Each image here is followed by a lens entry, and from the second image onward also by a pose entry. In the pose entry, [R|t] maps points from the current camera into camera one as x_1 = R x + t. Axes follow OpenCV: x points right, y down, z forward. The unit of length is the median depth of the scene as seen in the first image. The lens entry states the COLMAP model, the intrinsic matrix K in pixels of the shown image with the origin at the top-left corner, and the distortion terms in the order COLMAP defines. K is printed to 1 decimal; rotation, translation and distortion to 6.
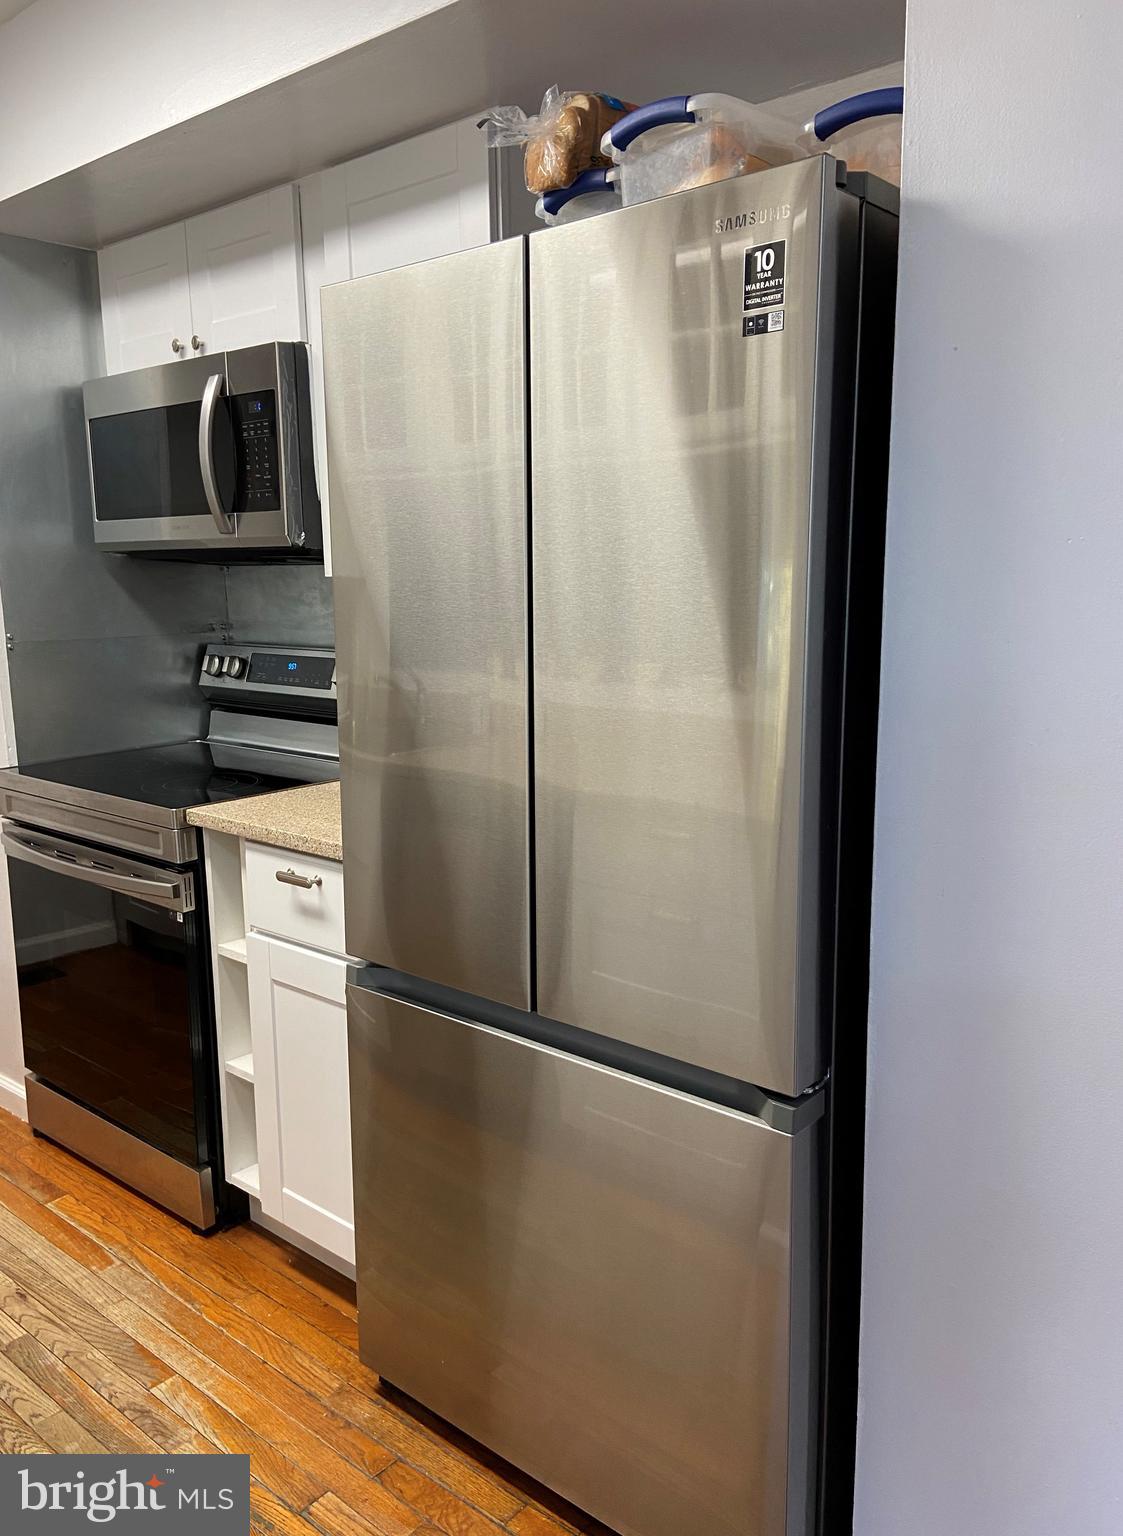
lens RADIAL K [[1207.5, 0, 558.3], [0, 1207.5, 775.2], [0, 0, 1]] dist [0.096001, -0.073947]
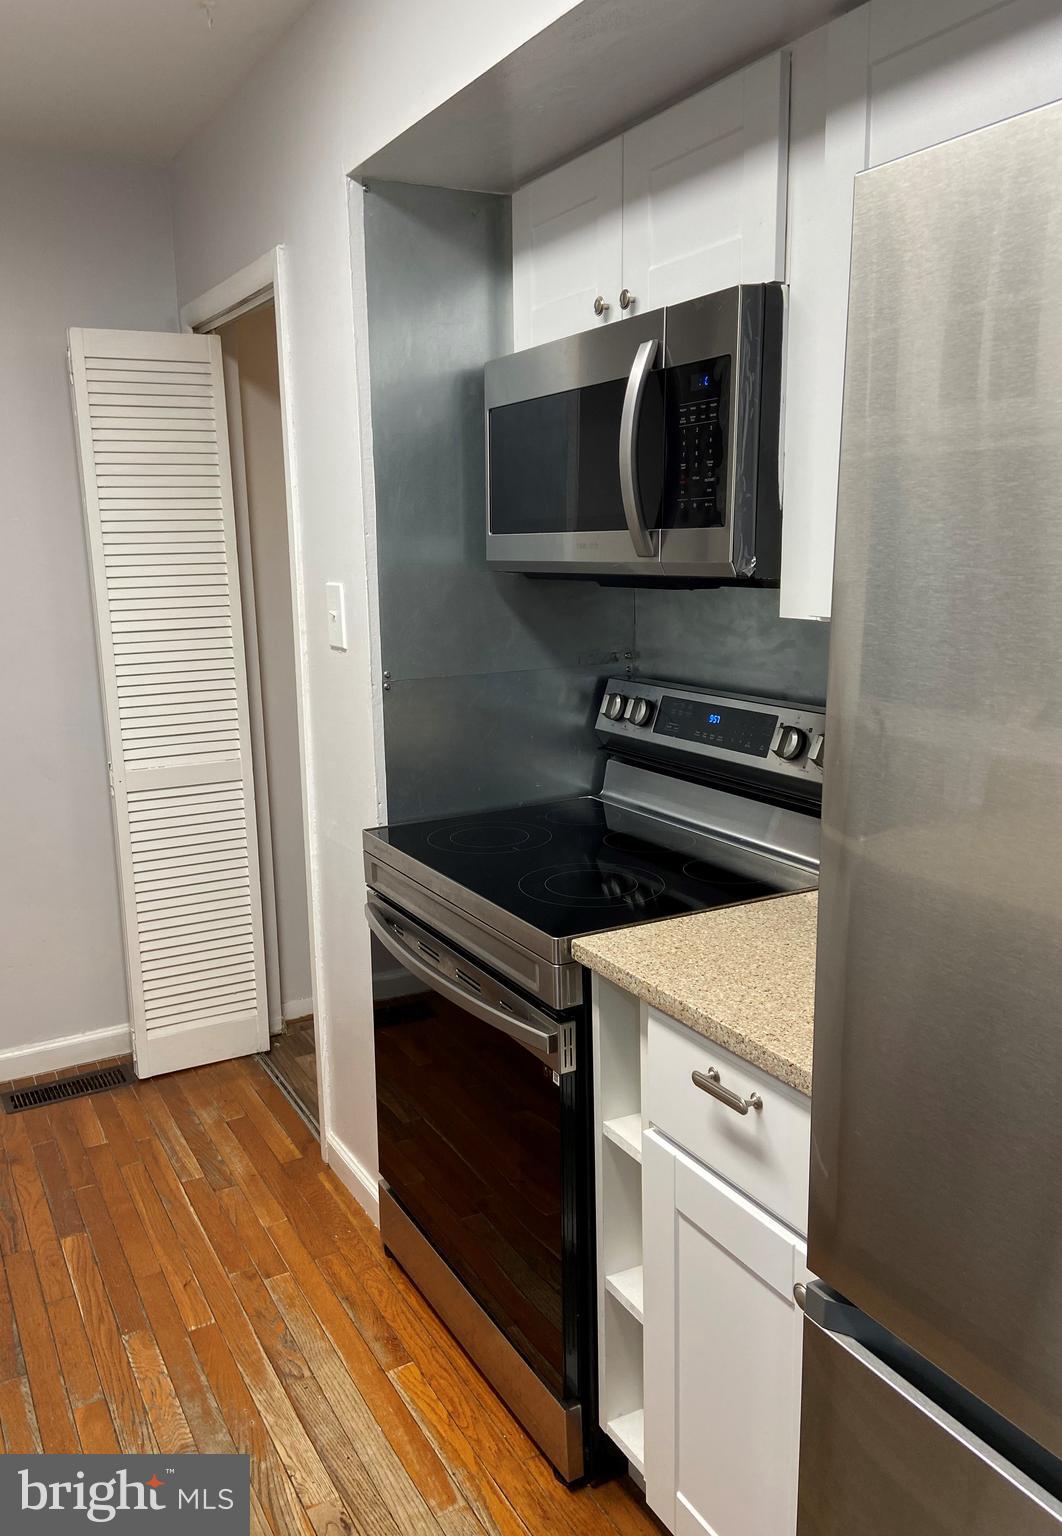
lens RADIAL K [[1225.8, 0, 480.2], [0, 1225.8, 760.9], [0, 0, 1]] dist [0.085228, -0.039020]
pose [[0.930119, 0.060992, -0.362158, -0.088712], [-0.055496, 0.998131, 0.025571, -0.088555], [0.363041, -0.003686, 0.931766, 0.270153]]
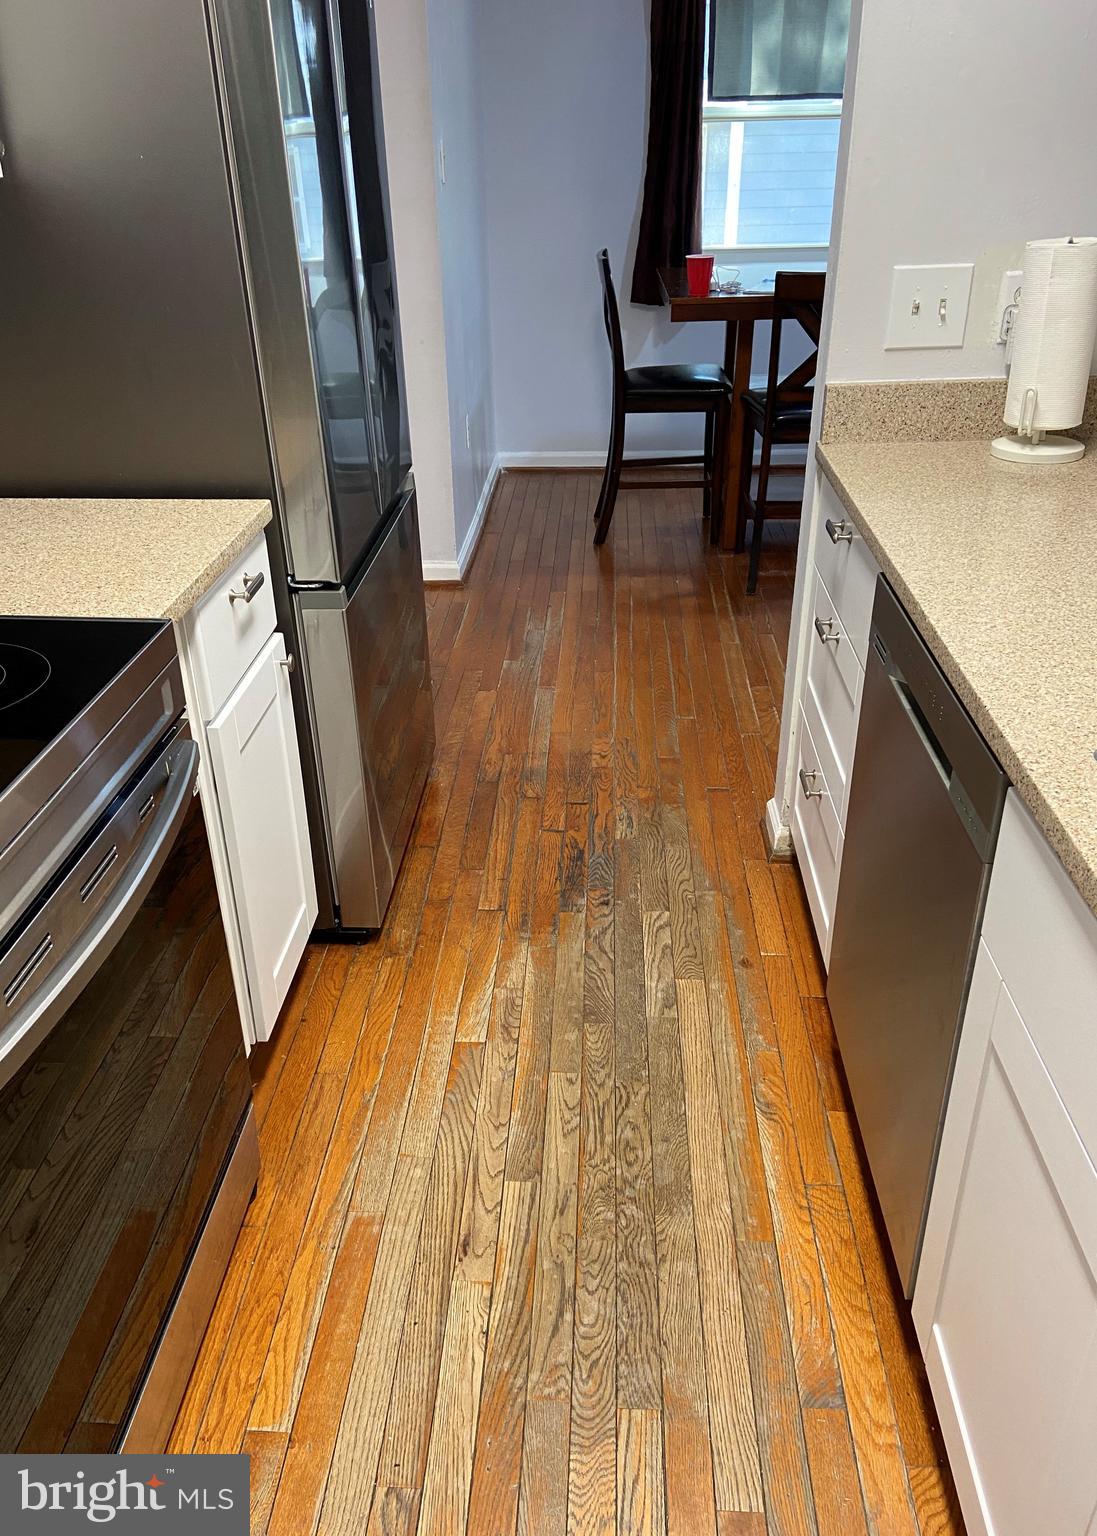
lens RADIAL K [[1172.4, 0, 540.5], [0, 1172.4, 753.6], [0, 0, 1]] dist [-0.006783, -0.000196]
pose [[-0.614634, -0.338593, 0.712446, -0.819889], [0.169591, 0.825345, 0.538557, -0.184338], [-0.770366, 0.451840, -0.449863, 1.091770]]
